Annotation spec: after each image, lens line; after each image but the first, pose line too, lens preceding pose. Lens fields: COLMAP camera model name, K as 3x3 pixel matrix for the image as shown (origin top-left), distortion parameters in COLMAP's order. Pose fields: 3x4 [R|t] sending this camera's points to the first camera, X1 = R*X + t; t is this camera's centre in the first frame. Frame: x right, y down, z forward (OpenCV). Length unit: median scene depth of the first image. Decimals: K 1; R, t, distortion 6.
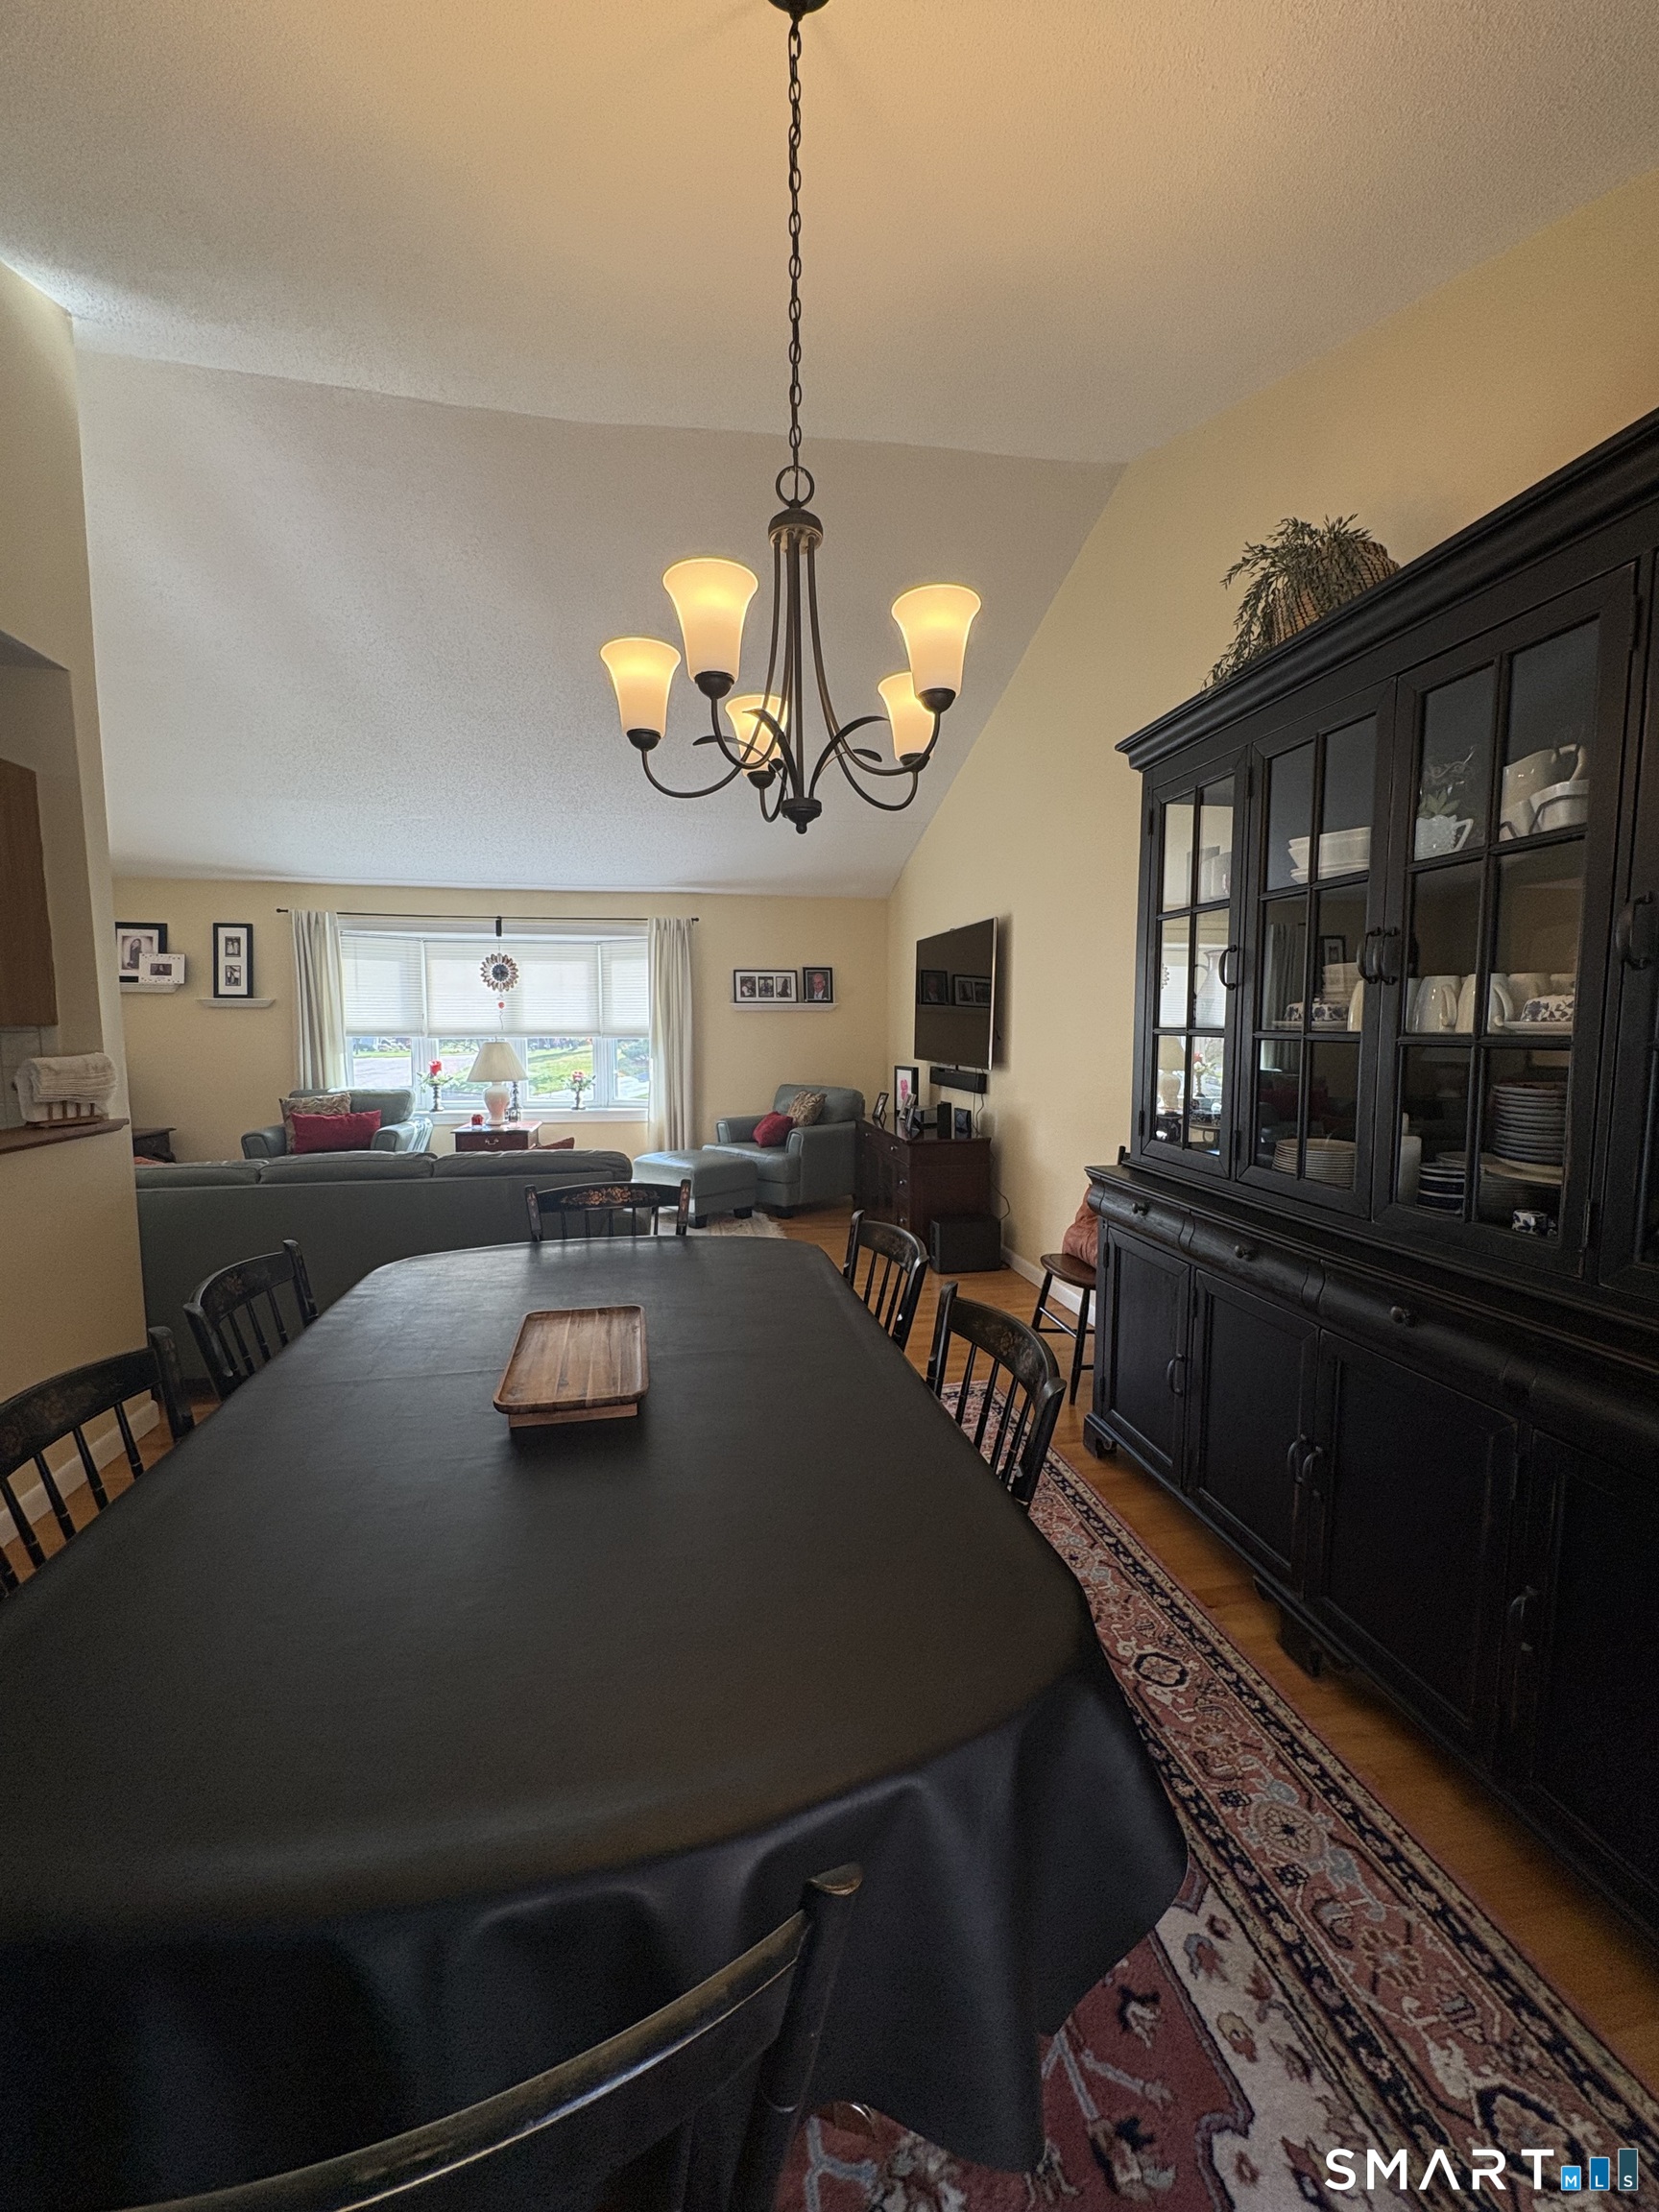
lens RADIAL K [[879.8, 0, 828.0], [0, 879.8, 1105.3], [0, 0, 1]] dist [0.000849, -0.000074]
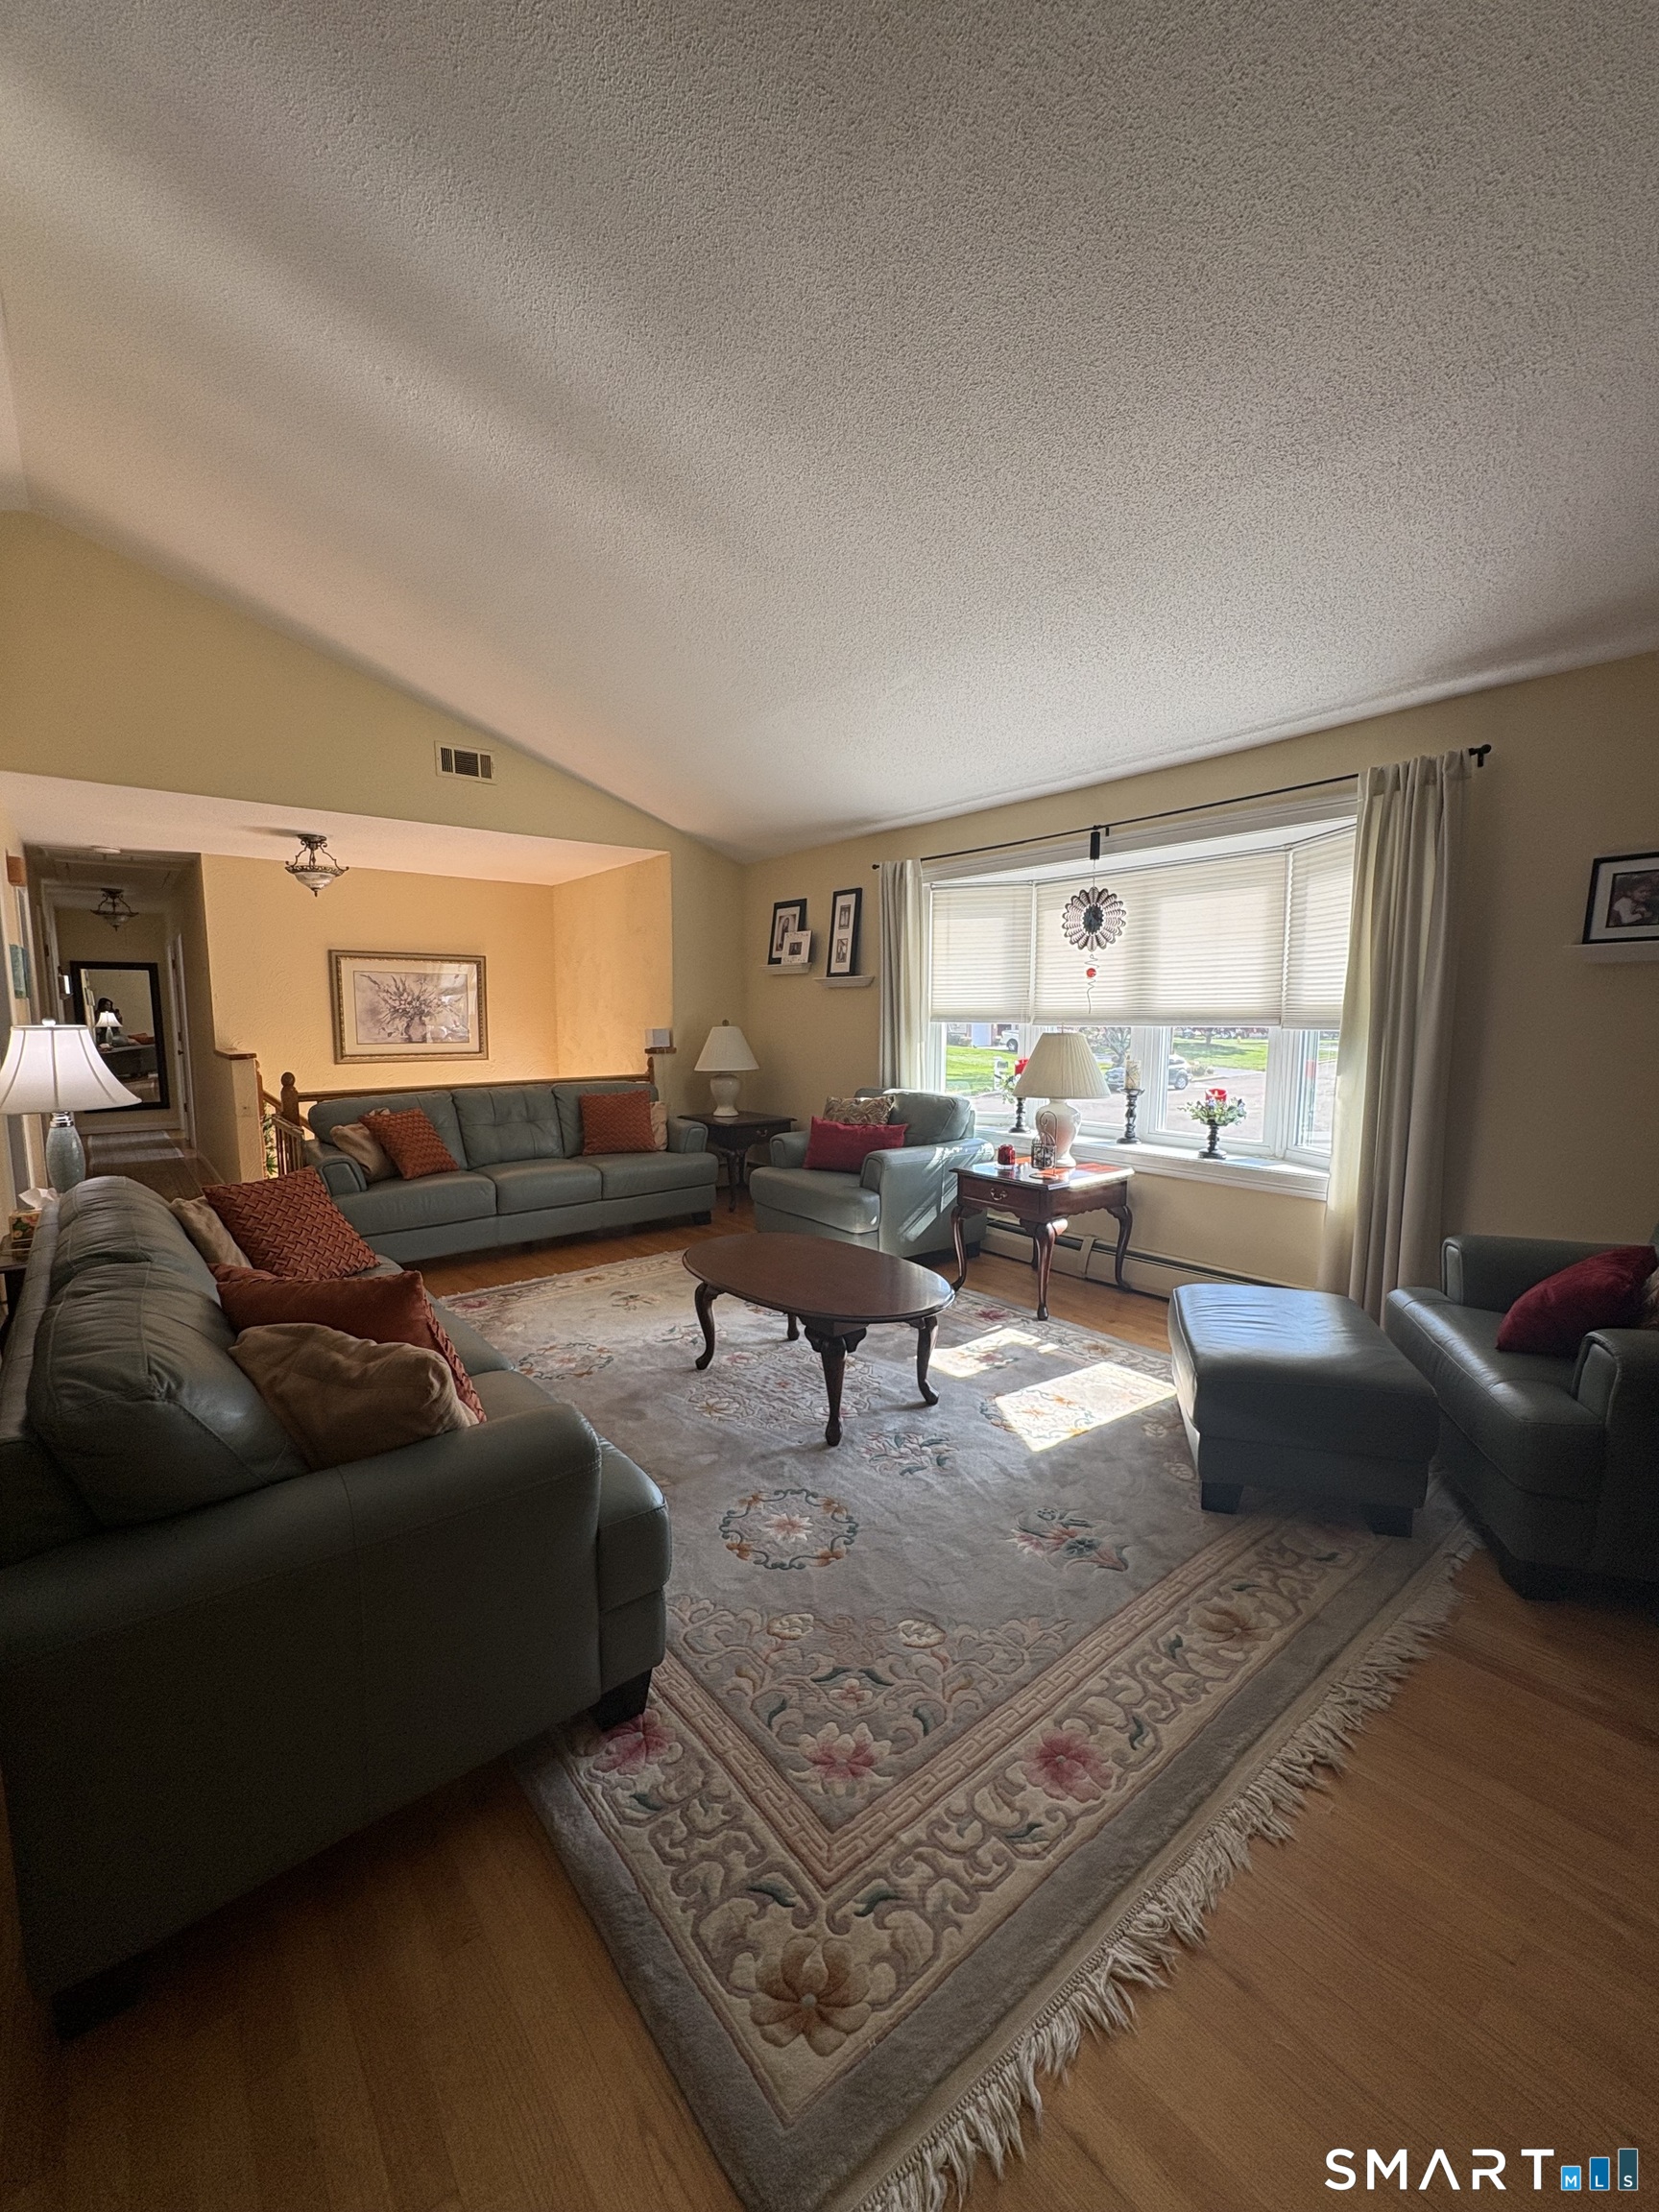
lens RADIAL K [[879.8, 0, 831.1], [0, 879.8, 1110.9], [0, 0, 1]] dist [0.000849, -0.000074]
pose [[0.485060, 0.096018, -0.869194, 0.087490], [-0.073664, 0.994907, 0.068797, -0.048022], [0.871373, 0.030658, 0.489663, 0.560044]]
